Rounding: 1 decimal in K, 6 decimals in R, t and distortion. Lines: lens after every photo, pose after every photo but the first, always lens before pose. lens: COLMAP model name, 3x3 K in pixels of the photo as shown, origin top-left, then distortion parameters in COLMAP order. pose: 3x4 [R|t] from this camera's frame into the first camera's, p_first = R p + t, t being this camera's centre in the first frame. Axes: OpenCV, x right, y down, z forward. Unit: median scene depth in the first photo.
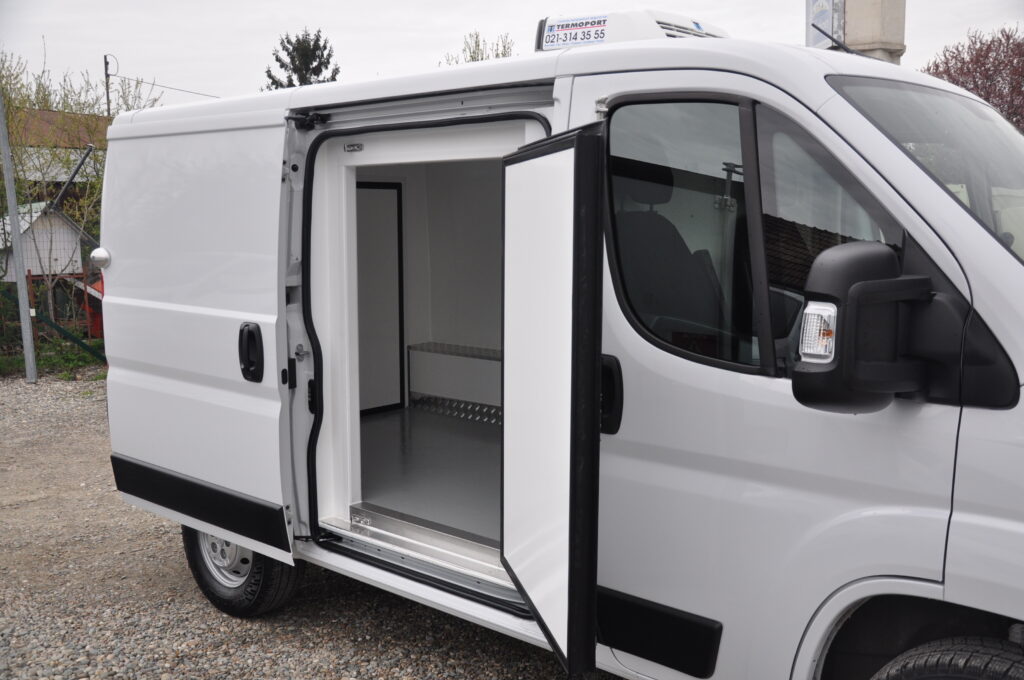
lens RADIAL K [[961.9, 0, 512.0], [0, 961.9, 340.0], [0, 0, 1]] dist [-0.003247, 0.026504]
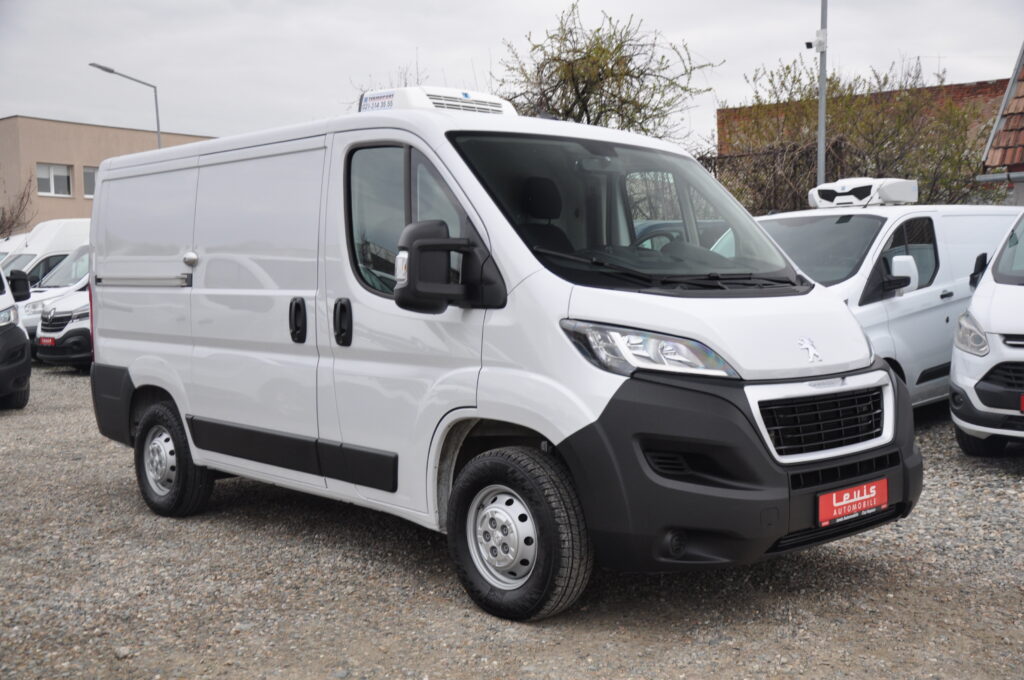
lens RADIAL K [[1096.7, 0, 515.7], [0, 1096.7, 347.4], [0, 0, 1]] dist [0.063853, -0.003431]
pose [[0.994004, -0.004059, -0.109271, 0.740021], [-0.003377, 0.997694, -0.067781, 0.278273], [0.109294, 0.067744, 0.991698, -1.028857]]
